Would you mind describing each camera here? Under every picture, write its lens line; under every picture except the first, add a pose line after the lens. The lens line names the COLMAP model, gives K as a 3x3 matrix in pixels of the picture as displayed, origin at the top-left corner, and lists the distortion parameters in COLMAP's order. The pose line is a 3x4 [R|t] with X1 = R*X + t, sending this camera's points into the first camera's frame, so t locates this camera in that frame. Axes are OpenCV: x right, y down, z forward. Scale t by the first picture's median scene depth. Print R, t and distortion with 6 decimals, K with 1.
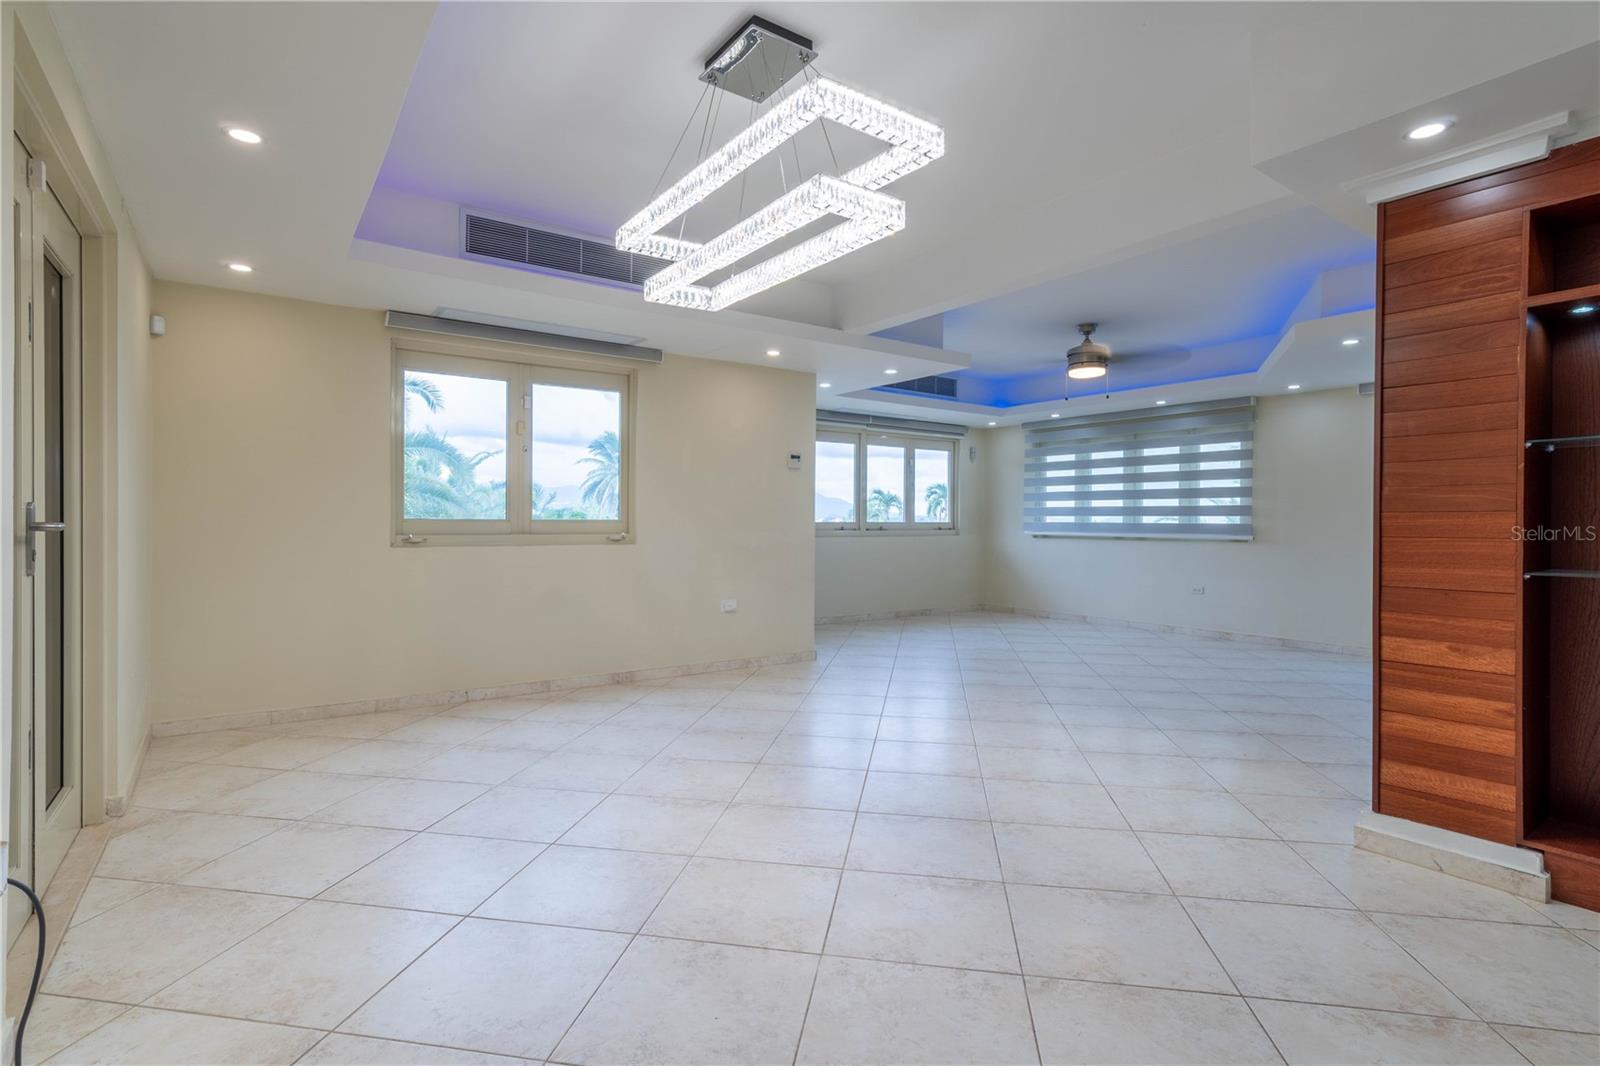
lens RADIAL K [[775.4, 0, 802.4], [0, 775.4, 524.7], [0, 0, 1]] dist [-0.000520, -0.000072]
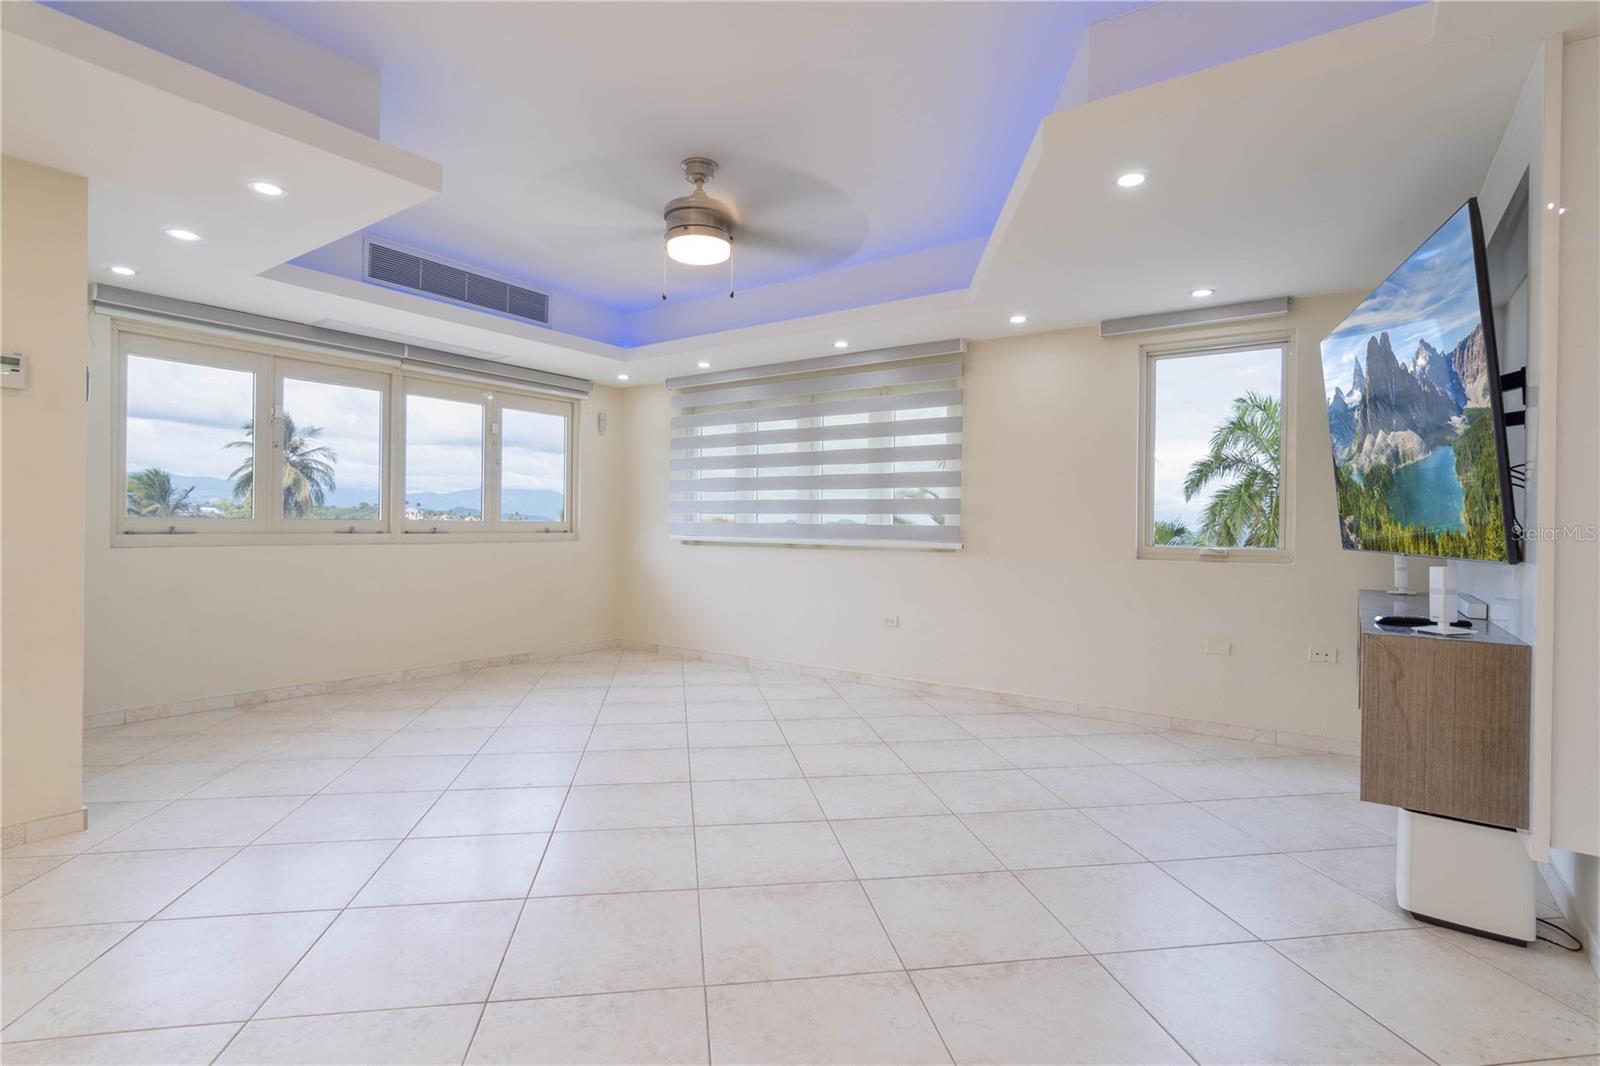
lens RADIAL K [[775.4, 0, 802.4], [0, 775.4, 524.7], [0, 0, 1]] dist [-0.000520, -0.000072]
pose [[0.946237, 0.004105, 0.323448, 0.192357], [-0.003122, 0.999989, -0.003555, 0.001325], [-0.323459, 0.002354, 0.946239, 0.338195]]
